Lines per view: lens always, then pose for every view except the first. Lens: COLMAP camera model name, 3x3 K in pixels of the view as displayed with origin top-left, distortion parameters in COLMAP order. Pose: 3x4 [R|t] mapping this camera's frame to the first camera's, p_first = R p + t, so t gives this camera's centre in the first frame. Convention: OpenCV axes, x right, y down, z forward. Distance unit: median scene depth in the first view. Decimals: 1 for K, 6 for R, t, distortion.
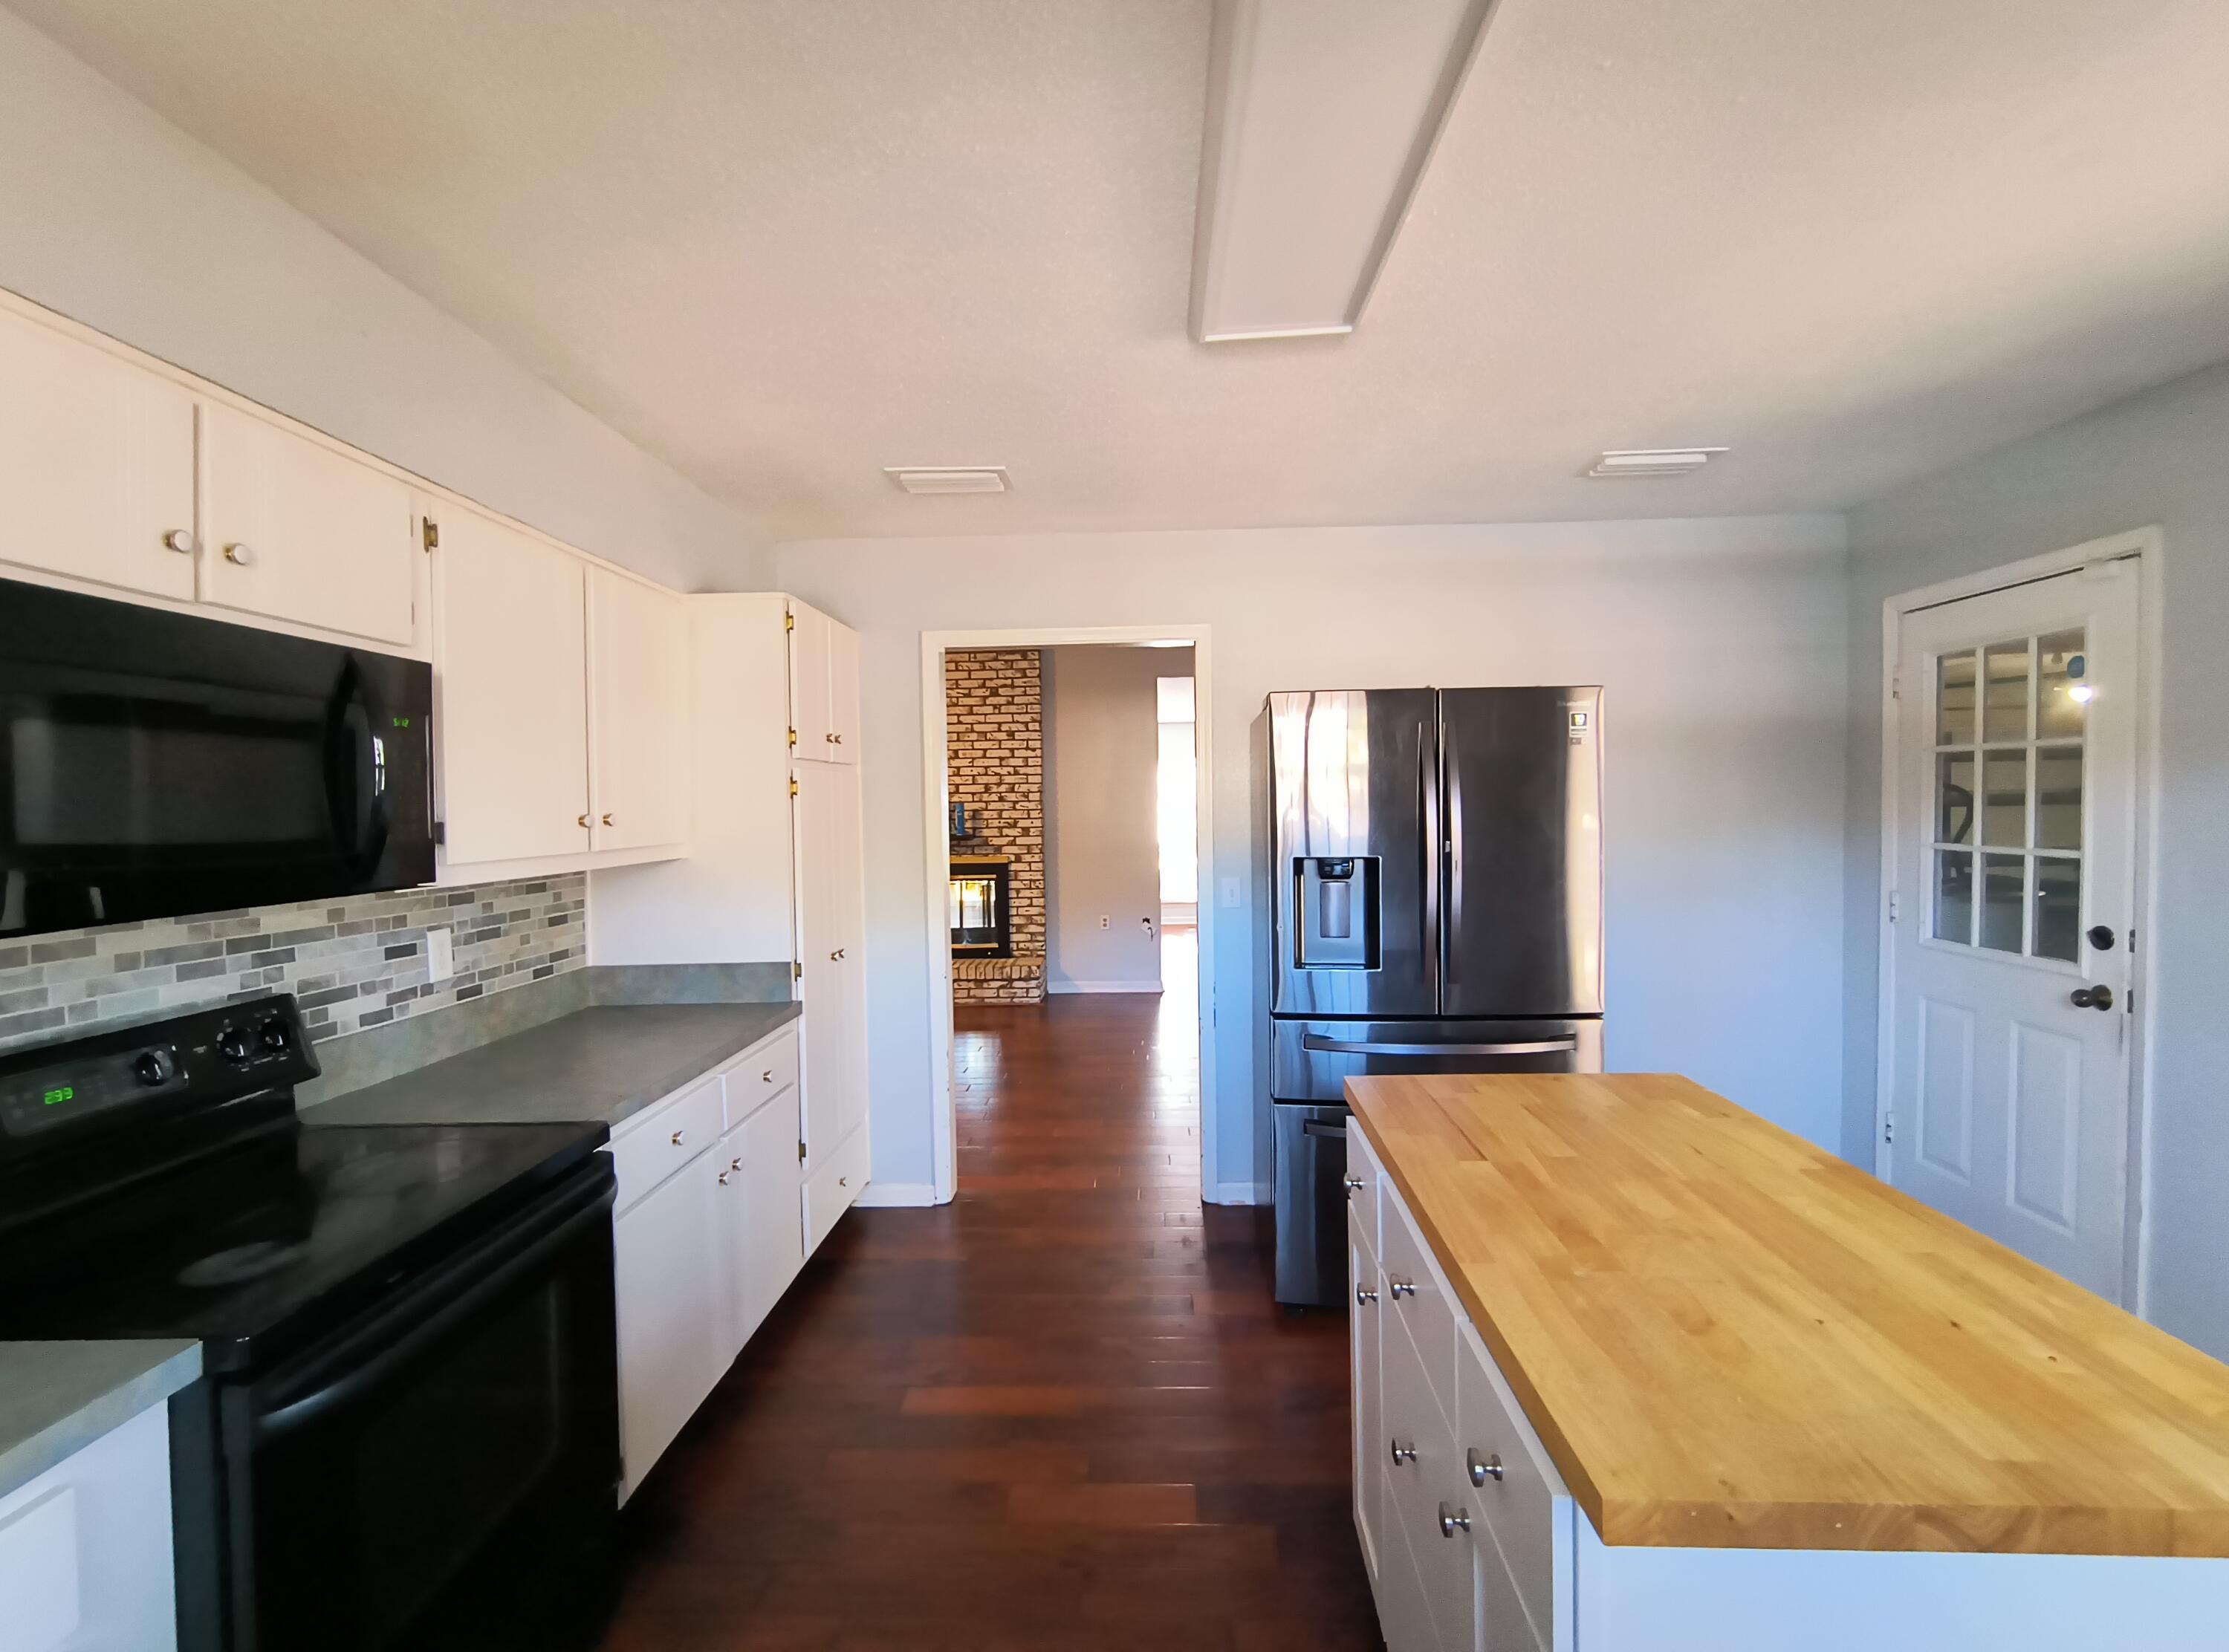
lens RADIAL K [[1012.4, 0, 1107.3], [0, 1012.4, 828.6], [0, 0, 1]] dist [0.001653, 0.000217]
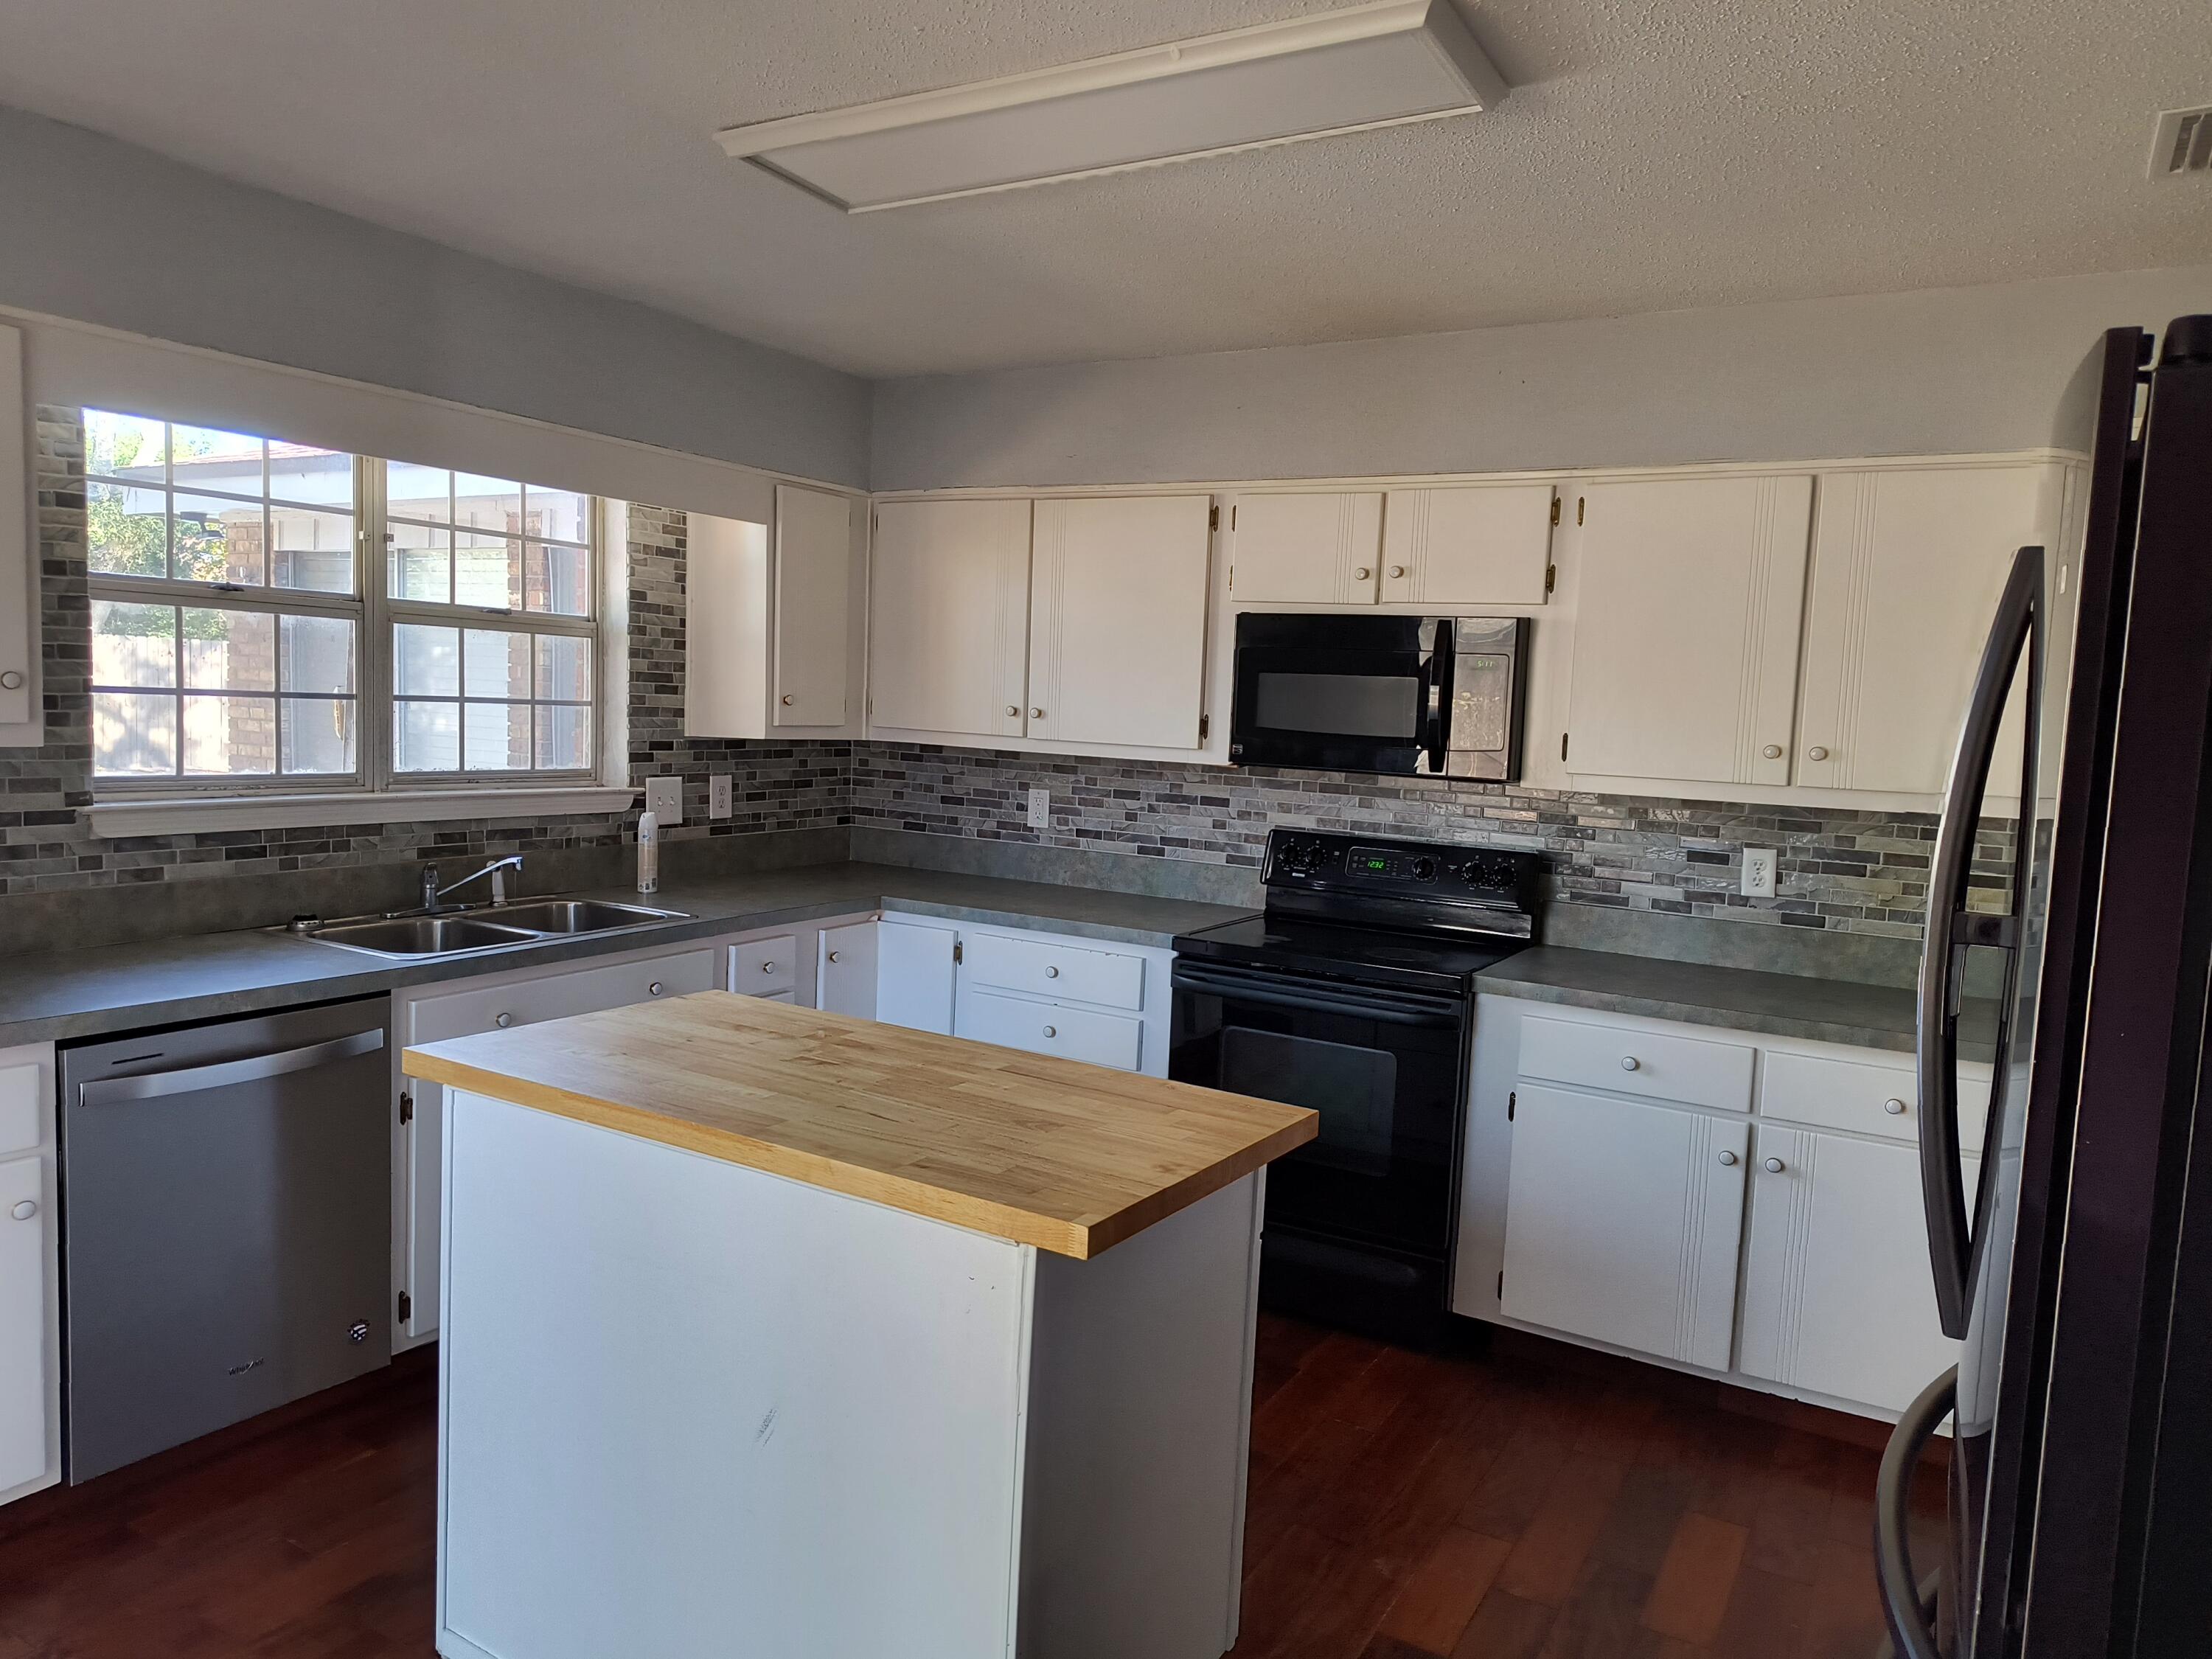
lens RADIAL K [[1489.3, 0, 1099.6], [0, 1489.3, 829.1], [0, 0, 1]] dist [-0.000300, 0.000047]
pose [[-0.450427, 0.080367, -0.889189, 1.029531], [-0.055975, 0.991439, 0.117964, -0.064538], [0.891057, 0.102906, -0.442072, 1.078874]]
